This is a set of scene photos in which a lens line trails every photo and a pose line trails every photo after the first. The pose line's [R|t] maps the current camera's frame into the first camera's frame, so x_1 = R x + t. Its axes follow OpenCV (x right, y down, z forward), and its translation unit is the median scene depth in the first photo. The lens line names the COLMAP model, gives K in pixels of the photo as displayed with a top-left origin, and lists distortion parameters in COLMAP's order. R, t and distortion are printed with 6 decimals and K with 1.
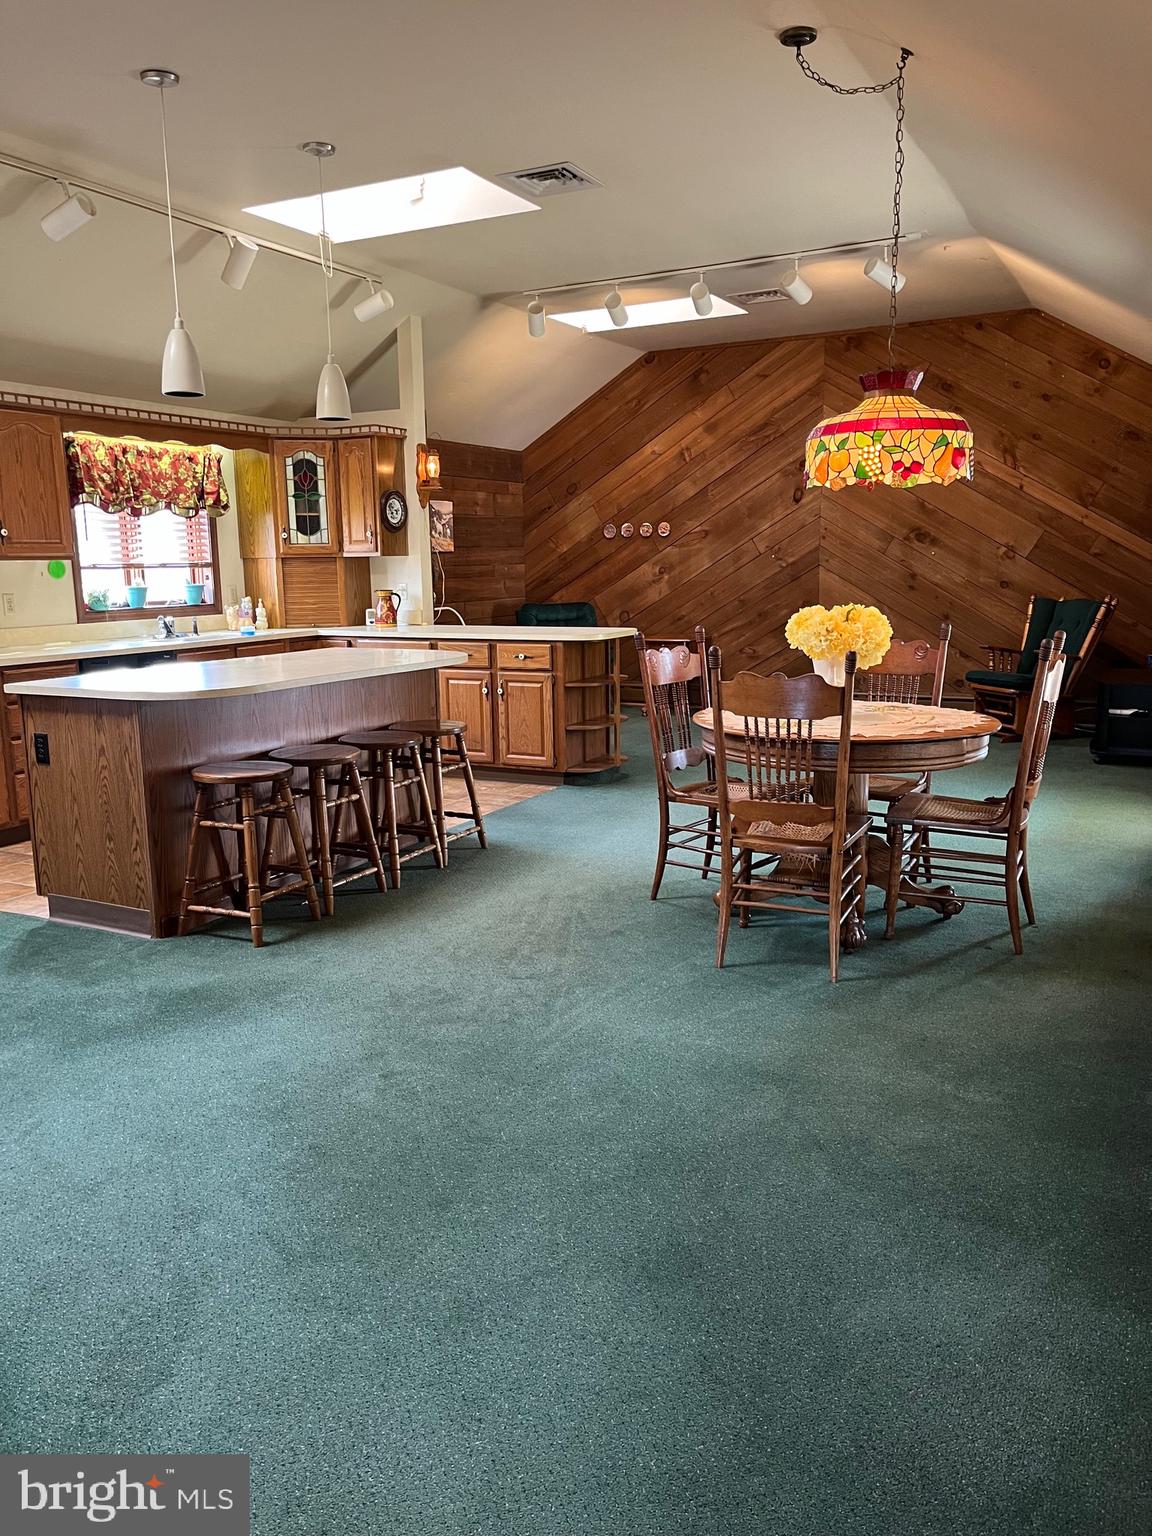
lens RADIAL K [[1161.1, 0, 572.5], [0, 1161.1, 768.2], [0, 0, 1]] dist [0.047766, -0.034480]
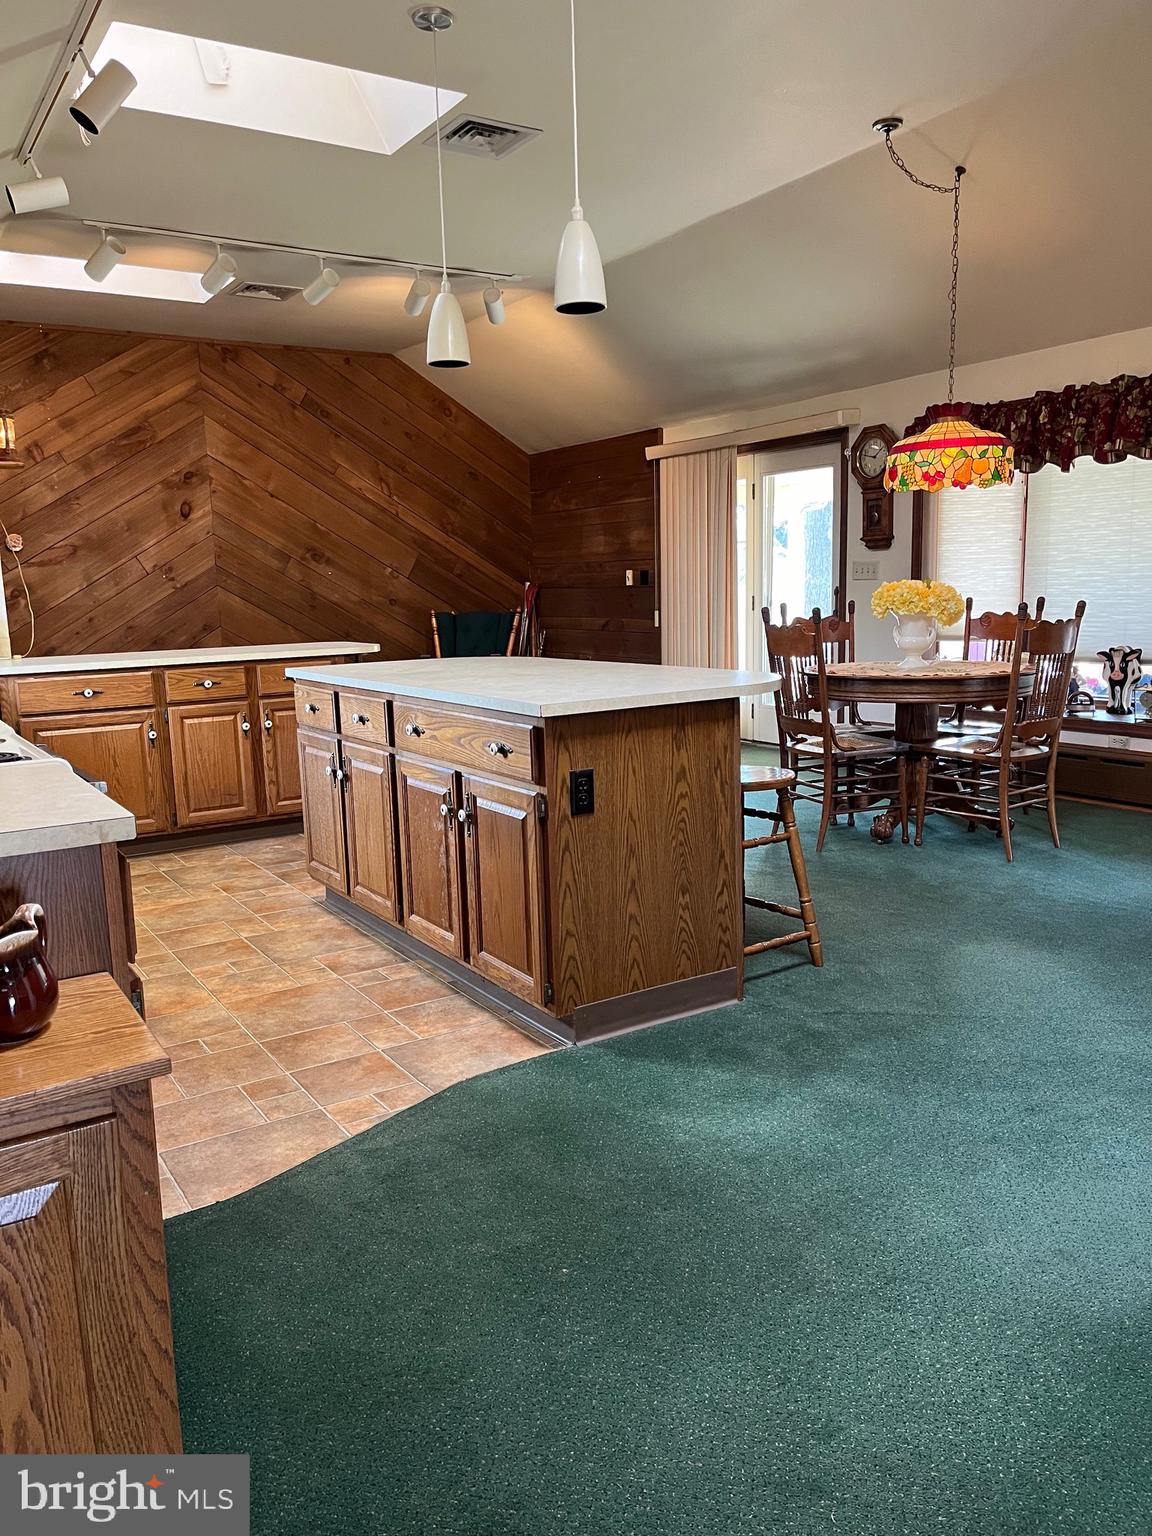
lens RADIAL K [[1161.1, 0, 571.3], [0, 1161.1, 769.8], [0, 0, 1]] dist [0.047766, -0.034480]
pose [[0.501738, -0.135942, 0.854271, -0.559657], [0.174608, 0.983162, 0.053901, -0.036316], [-0.847214, 0.122118, 0.517026, 0.353936]]
